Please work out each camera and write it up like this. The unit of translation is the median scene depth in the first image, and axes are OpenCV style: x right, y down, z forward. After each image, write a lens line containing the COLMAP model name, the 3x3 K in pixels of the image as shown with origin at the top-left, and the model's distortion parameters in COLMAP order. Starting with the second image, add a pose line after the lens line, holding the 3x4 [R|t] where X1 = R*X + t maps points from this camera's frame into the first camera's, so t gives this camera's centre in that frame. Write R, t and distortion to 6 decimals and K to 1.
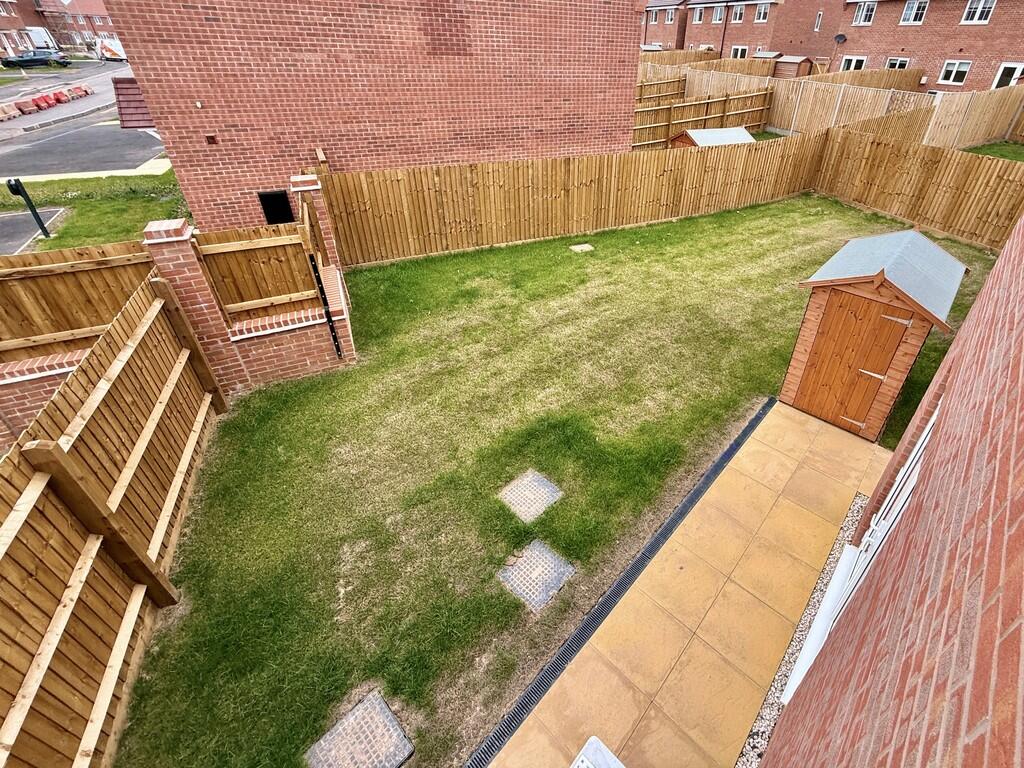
lens RADIAL K [[464.9, 0, 582.4], [0, 464.9, 335.2], [0, 0, 1]] dist [-0.000272, -0.001036]
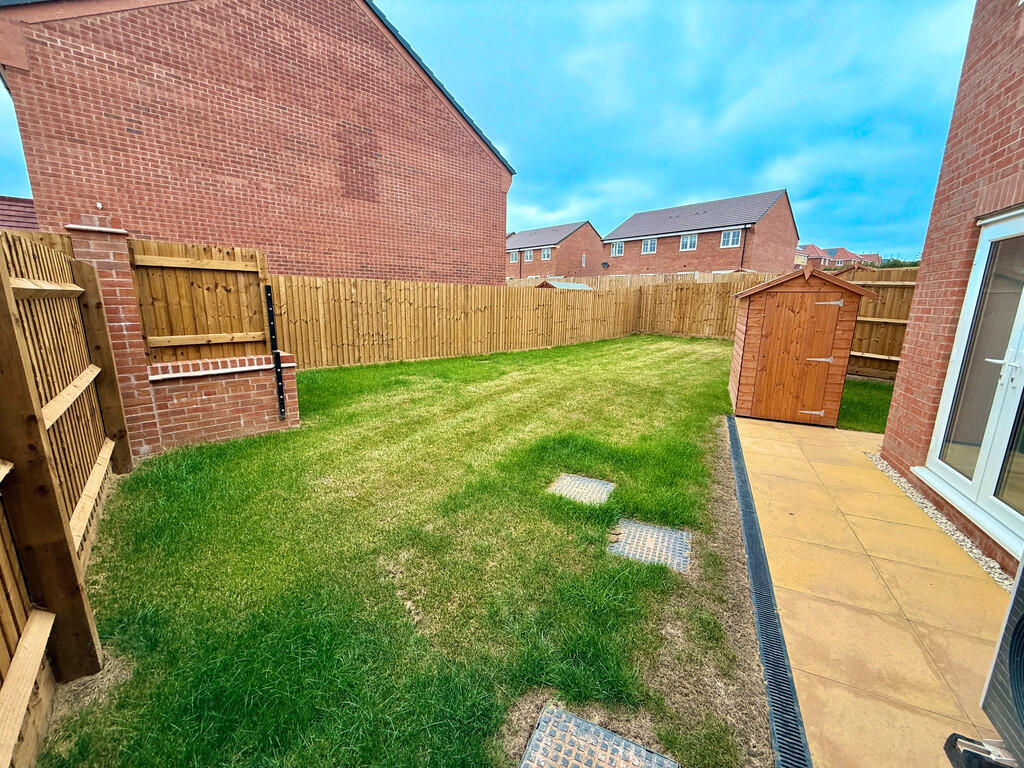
lens RADIAL K [[408.6, 0, 509.7], [0, 408.6, 389.5], [0, 0, 1]] dist [-0.001988, 0.000283]
pose [[0.963711, -0.070420, 0.257493, -0.272440], [0.152912, 0.936273, -0.316244, 0.256433], [-0.218814, 0.344141, 0.913065, 0.196172]]
